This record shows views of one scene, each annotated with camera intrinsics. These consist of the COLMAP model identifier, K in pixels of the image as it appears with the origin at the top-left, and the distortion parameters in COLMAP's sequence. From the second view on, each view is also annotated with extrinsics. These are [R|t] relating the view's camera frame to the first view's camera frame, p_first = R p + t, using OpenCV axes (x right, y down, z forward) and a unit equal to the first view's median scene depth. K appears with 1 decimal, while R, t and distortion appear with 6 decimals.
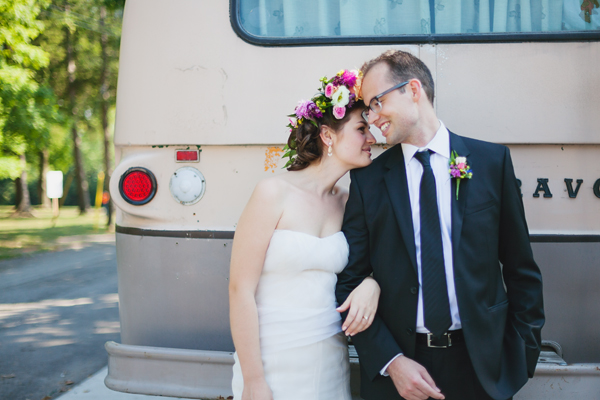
lens RADIAL K [[892.8, 0, 314.9], [0, 892.8, 199.9], [0, 0, 1]] dist [0.142071, -1.481638]
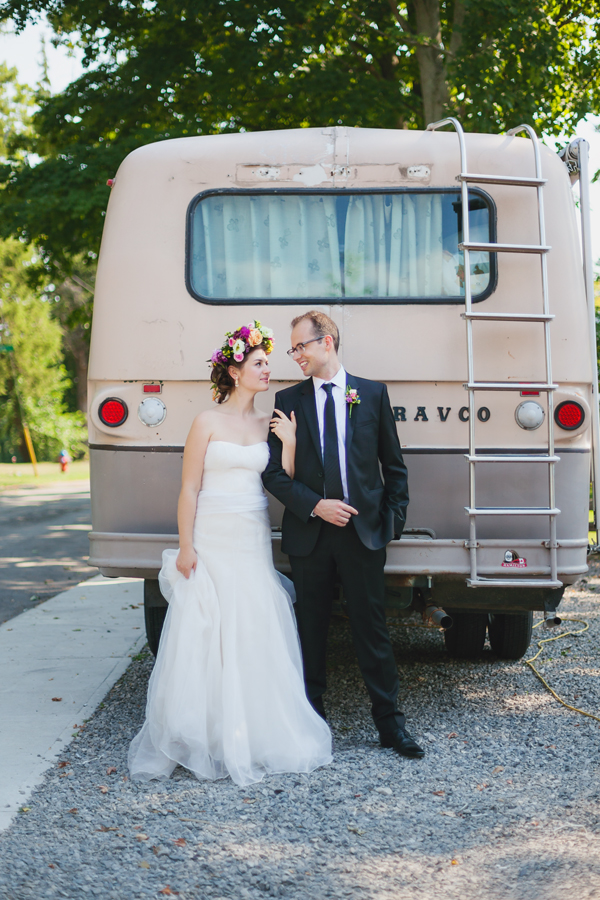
lens RADIAL K [[1309.7, 0, 300.0], [0, 1309.7, 450.0], [0, 0, 1]] dist [0.019188, 0.083402]
pose [[0.998472, 0.001970, 0.055224, -0.035343], [-0.001772, 0.999992, -0.003630, 0.048124], [-0.055230, 0.003527, 0.998467, -0.948940]]
